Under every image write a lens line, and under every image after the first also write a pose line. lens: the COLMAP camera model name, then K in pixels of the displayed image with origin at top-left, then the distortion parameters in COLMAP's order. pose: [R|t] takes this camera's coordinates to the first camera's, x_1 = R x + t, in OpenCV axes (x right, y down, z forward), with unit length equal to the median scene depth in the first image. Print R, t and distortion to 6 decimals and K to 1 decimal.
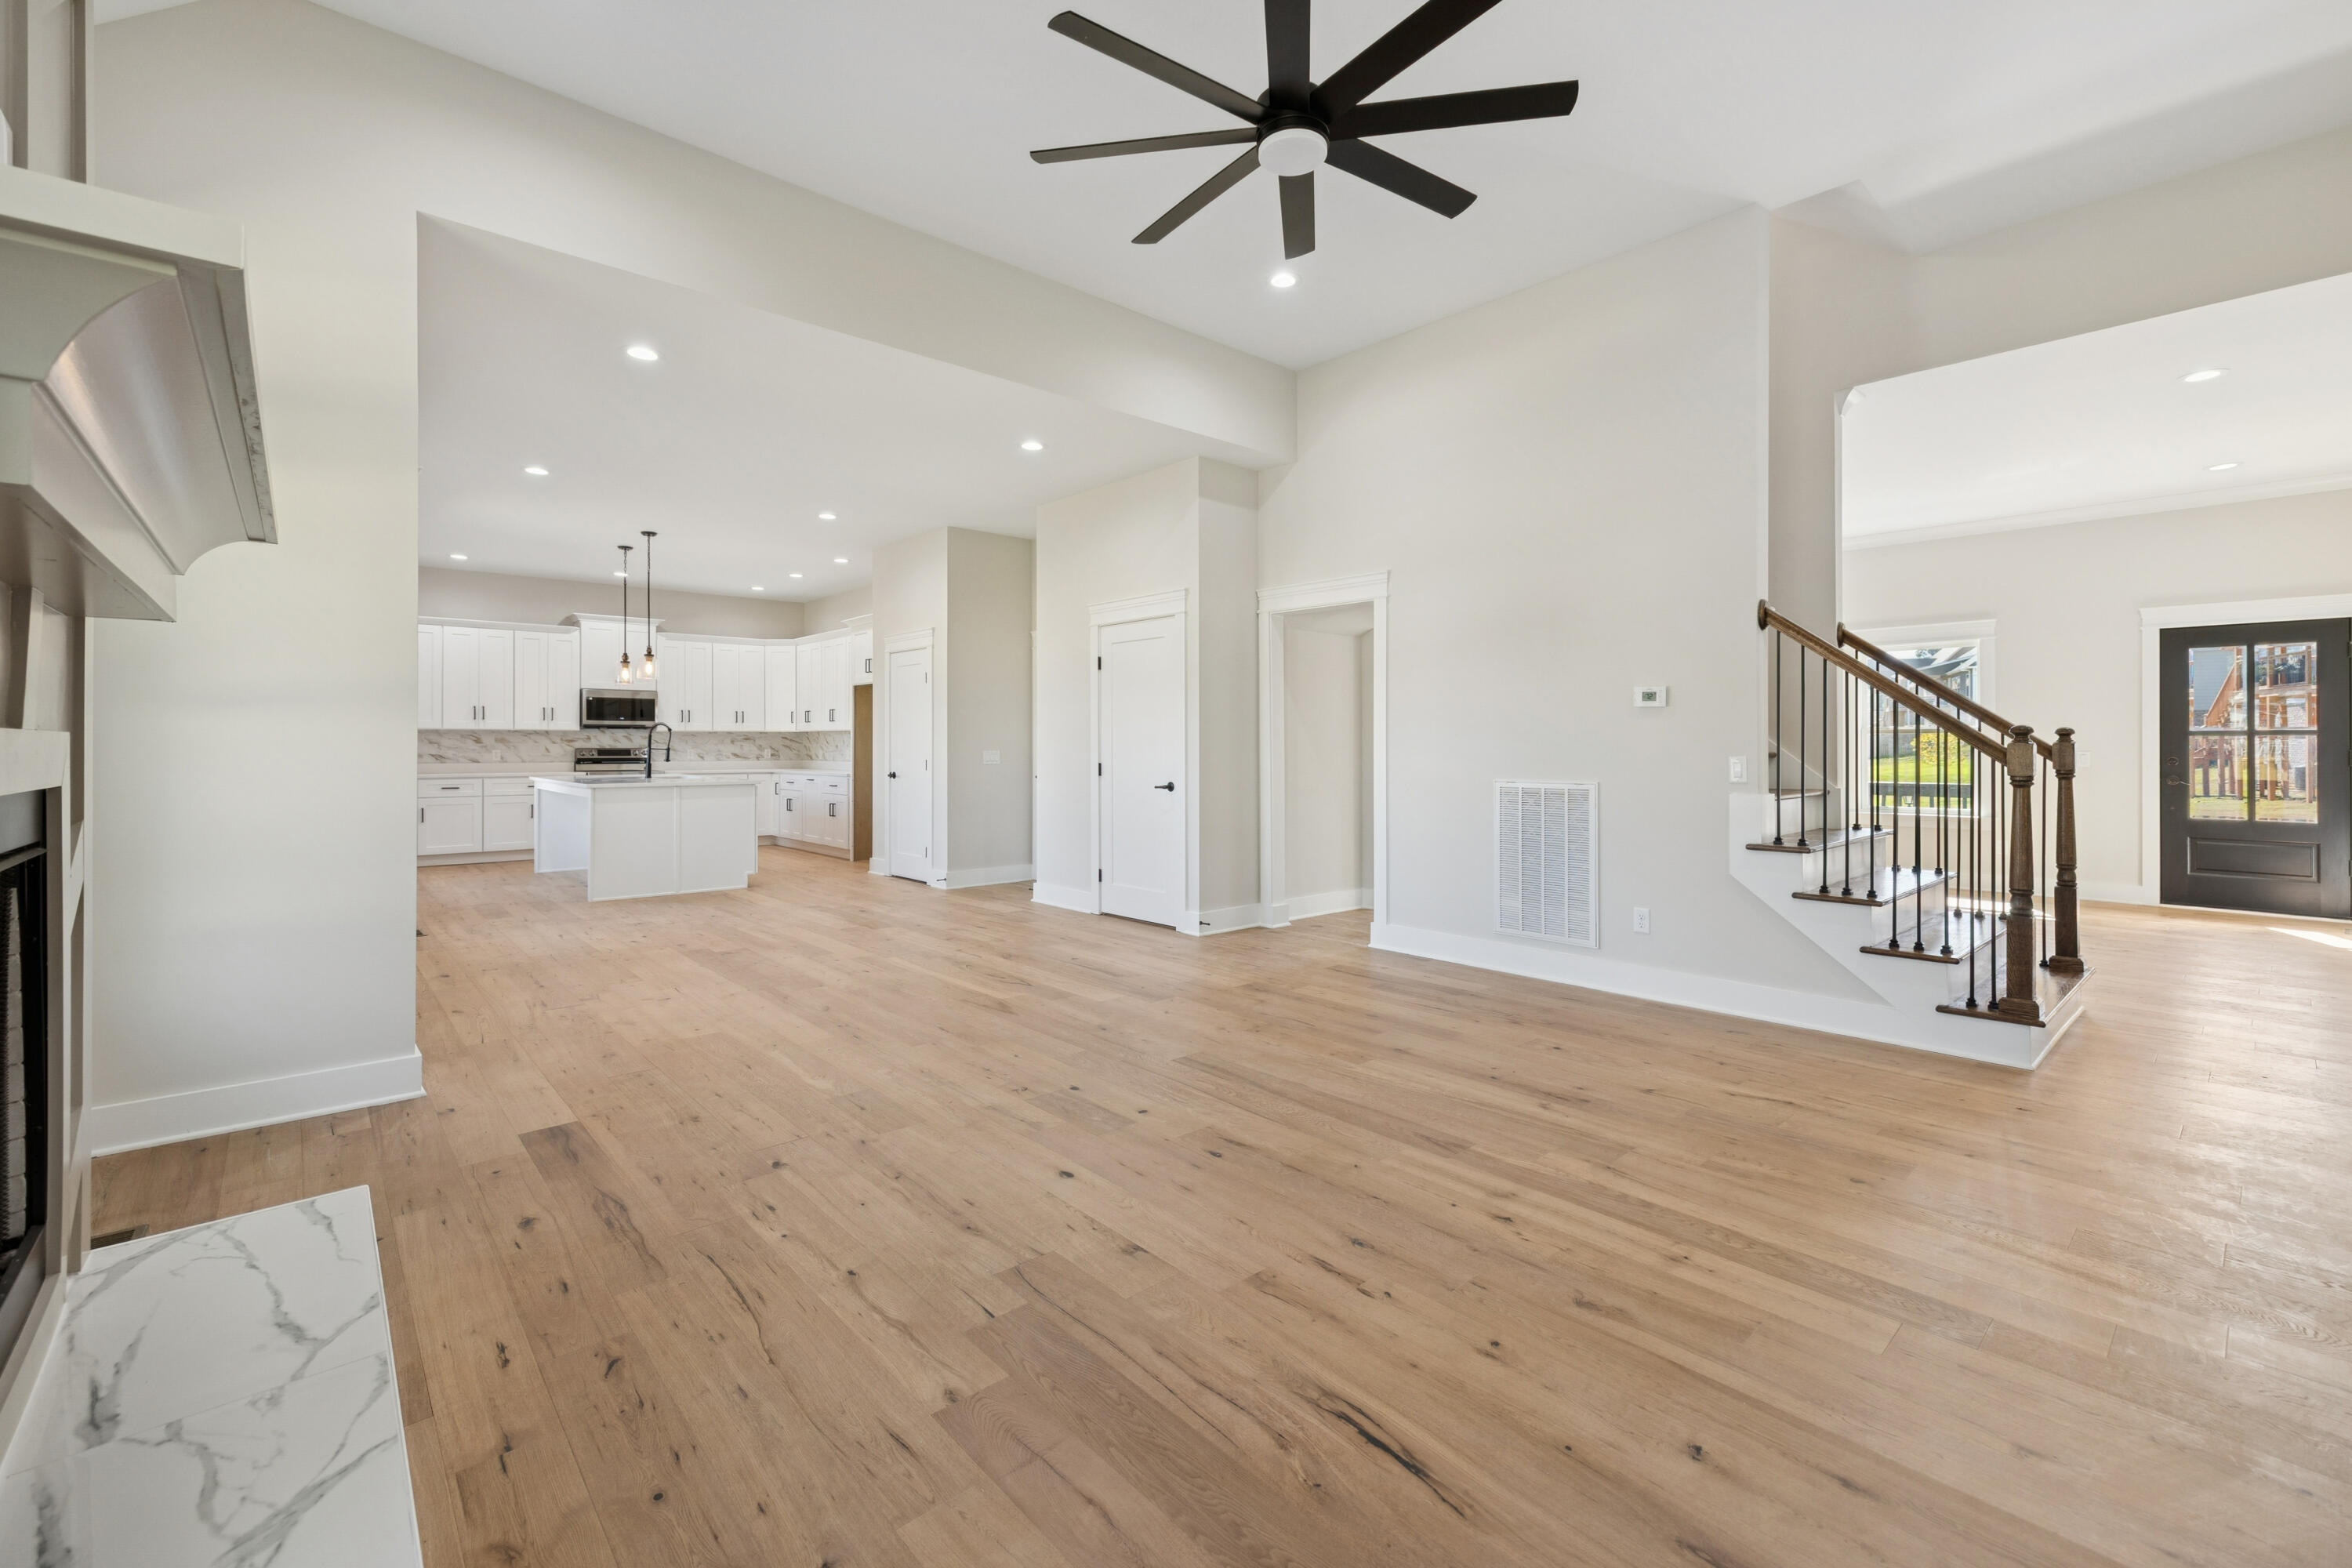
lens RADIAL K [[995.7, 0, 1184.1], [0, 995.7, 742.8], [0, 0, 1]] dist [-0.001014, 0.000415]
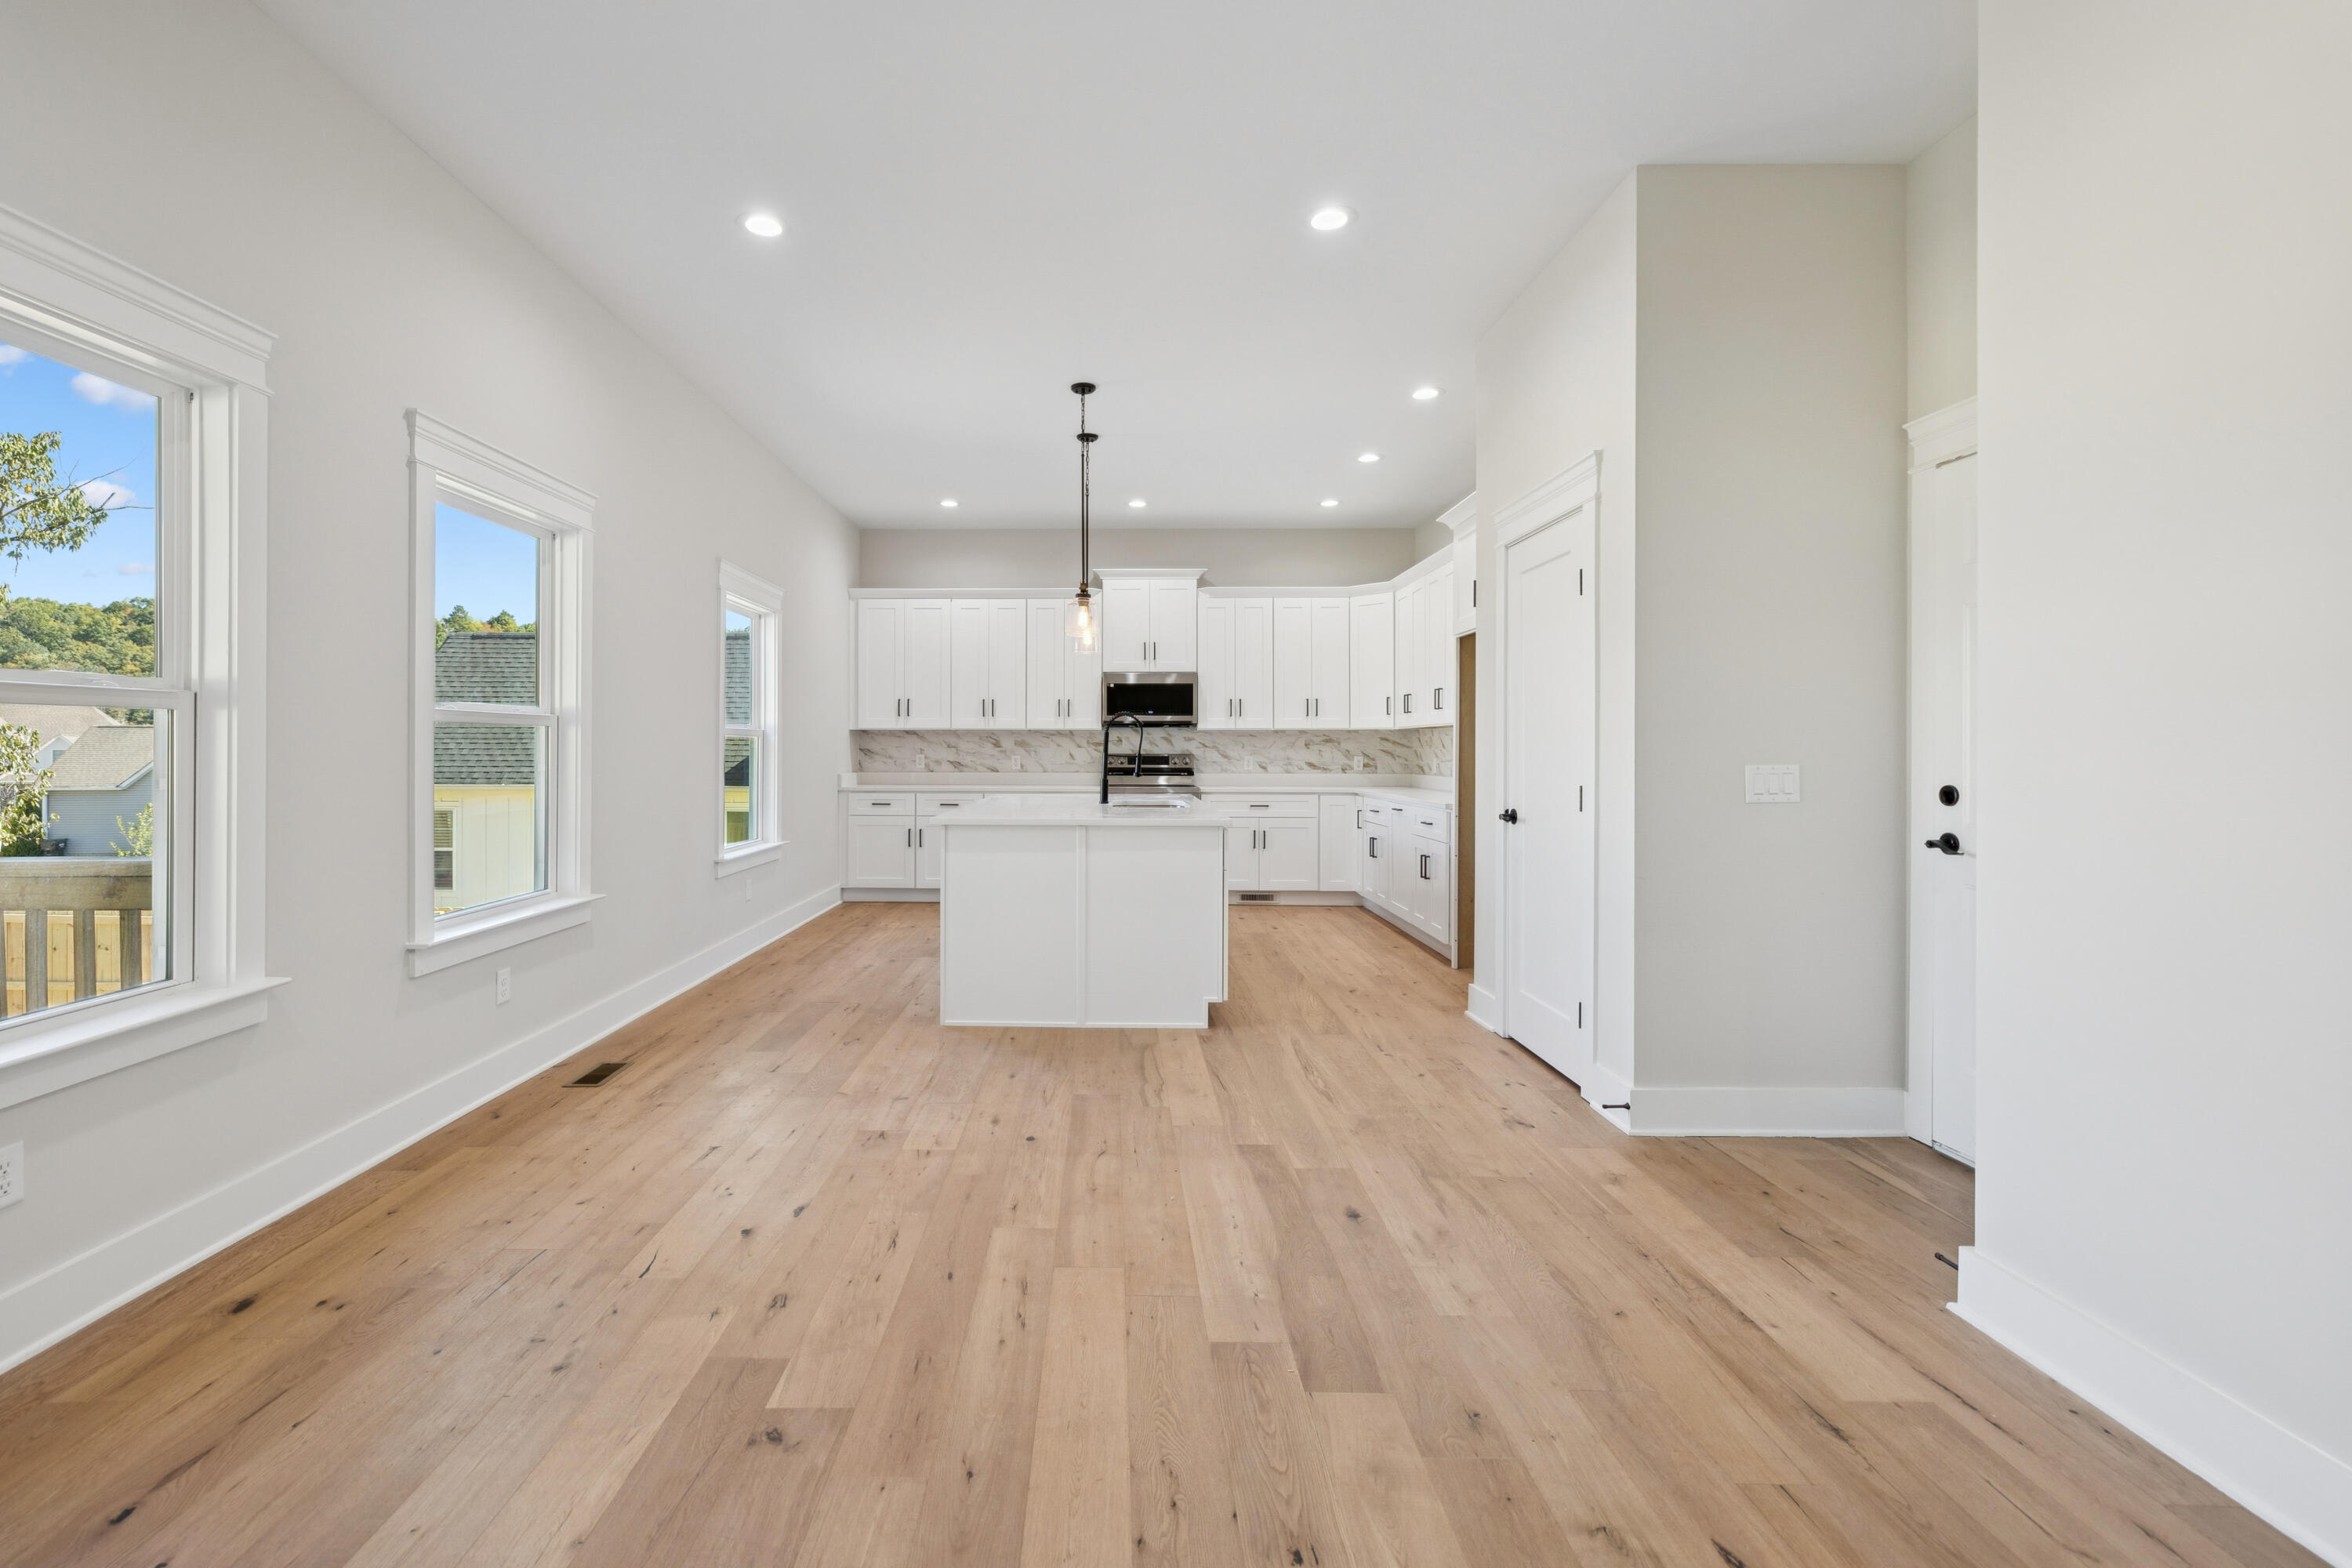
lens RADIAL K [[1041.9, 0, 1073.3], [0, 1041.9, 753.2], [0, 0, 1]] dist [-0.000321, 0.000156]
pose [[0.720167, 0.002843, -0.693795, -0.088294], [-0.000386, 0.999993, 0.003697, 0.002111], [0.693800, -0.002394, 0.720163, 0.427896]]
